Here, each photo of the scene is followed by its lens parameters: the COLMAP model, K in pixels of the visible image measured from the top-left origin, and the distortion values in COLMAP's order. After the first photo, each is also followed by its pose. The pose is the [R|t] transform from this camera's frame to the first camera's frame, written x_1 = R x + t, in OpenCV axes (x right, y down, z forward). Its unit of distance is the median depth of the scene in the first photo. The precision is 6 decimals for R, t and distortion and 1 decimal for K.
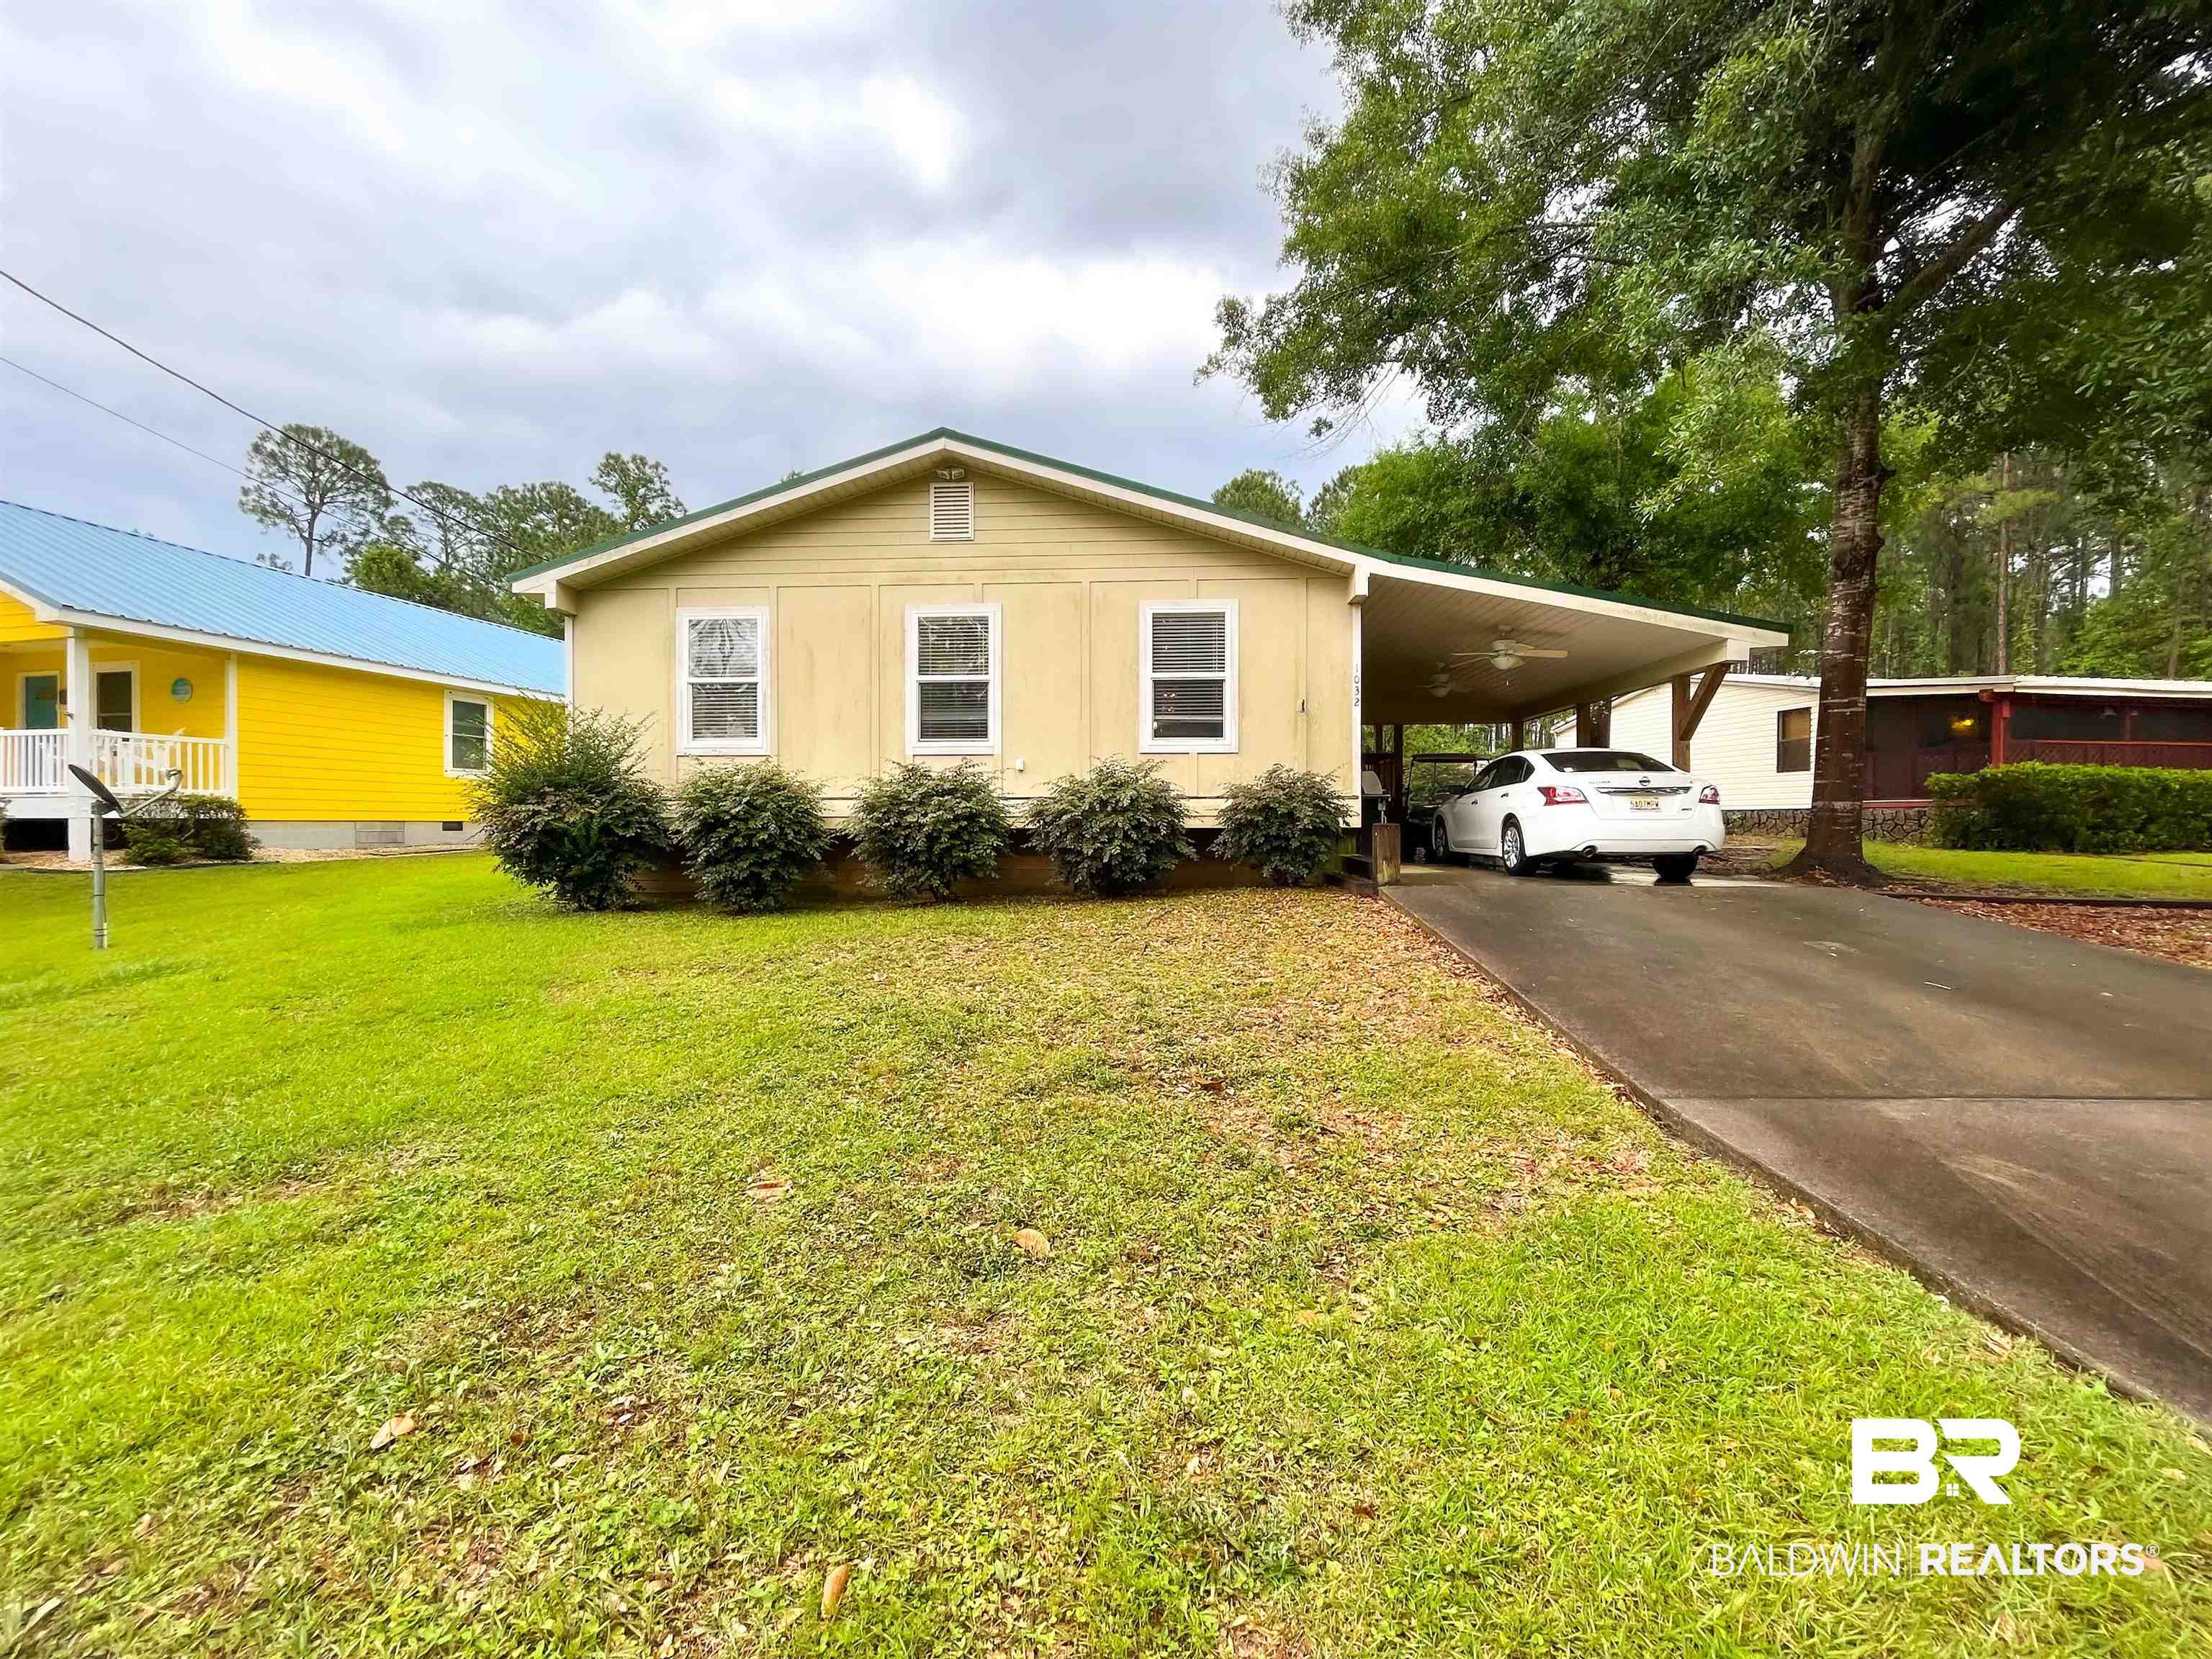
lens RADIAL K [[908.1, 0, 1114.3], [0, 908.1, 830.6], [0, 0, 1]] dist [-0.001219, -0.000593]
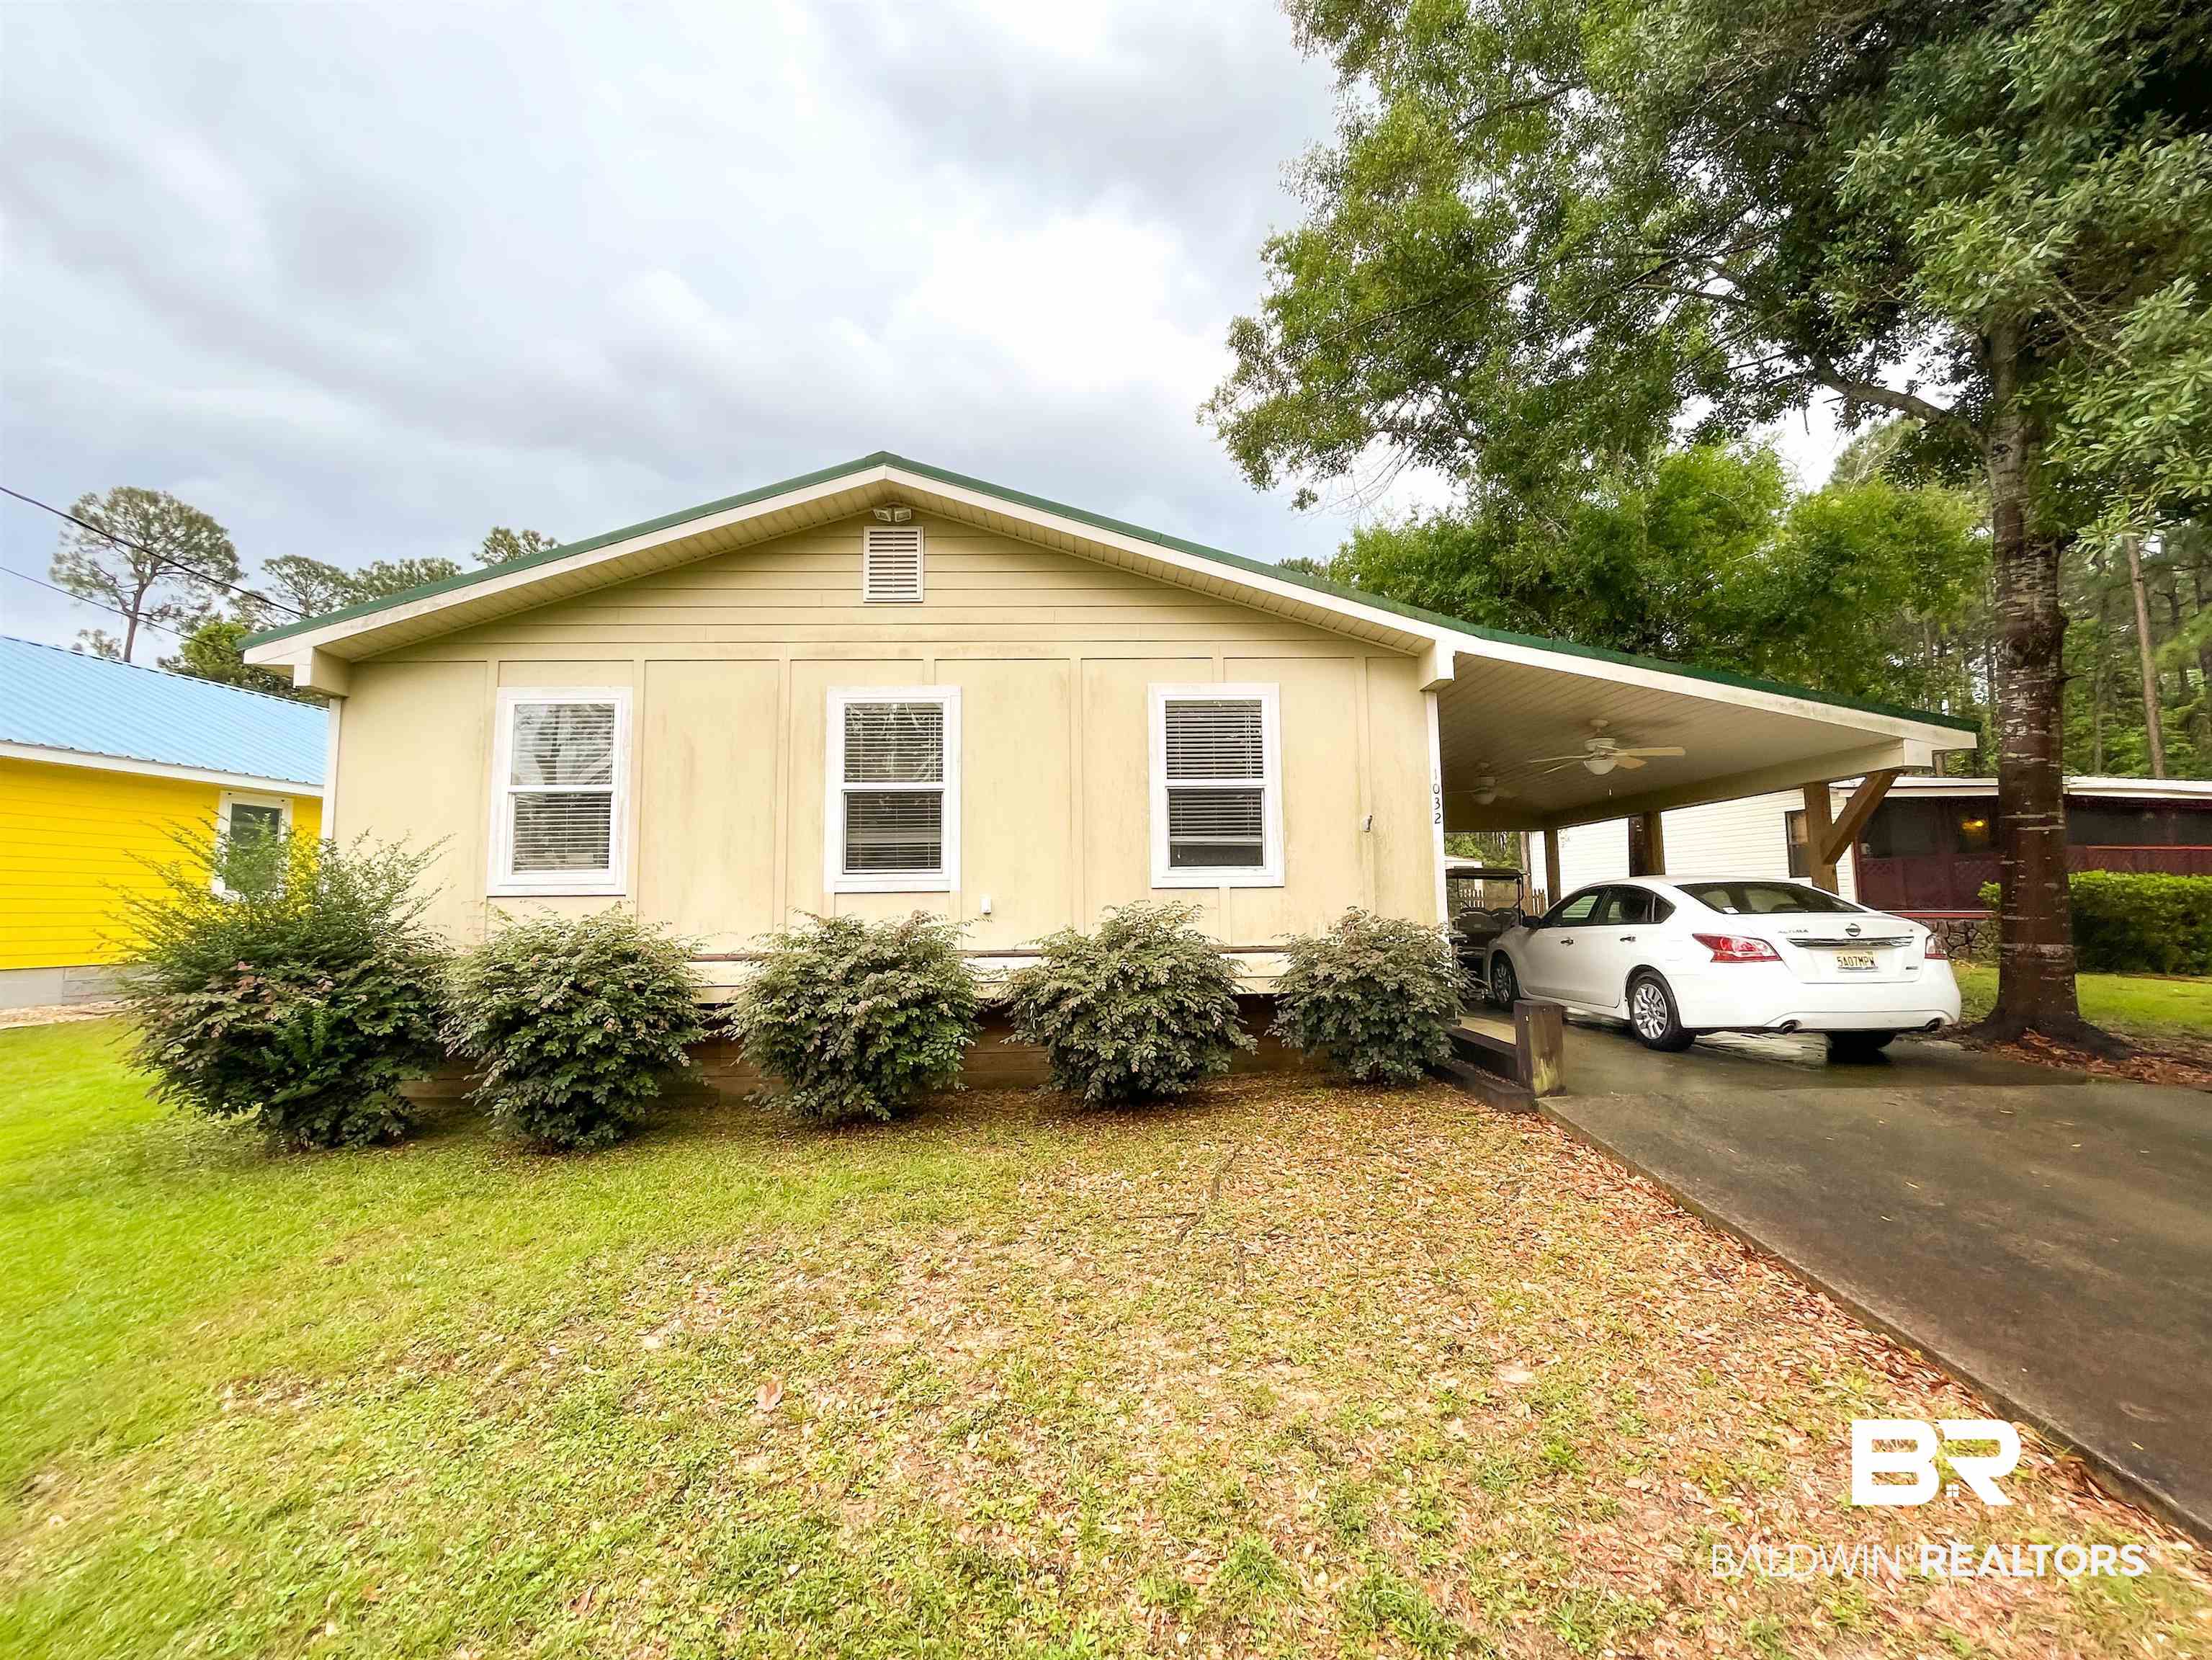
lens RADIAL K [[908.3, 0, 1114.3], [0, 908.3, 831.1], [0, 0, 1]] dist [-0.001219, -0.000593]
pose [[0.996096, -0.004170, 0.088180, -0.066741], [0.012568, 0.995408, -0.094897, -0.062225], [-0.087379, 0.095635, 0.991574, 0.273245]]
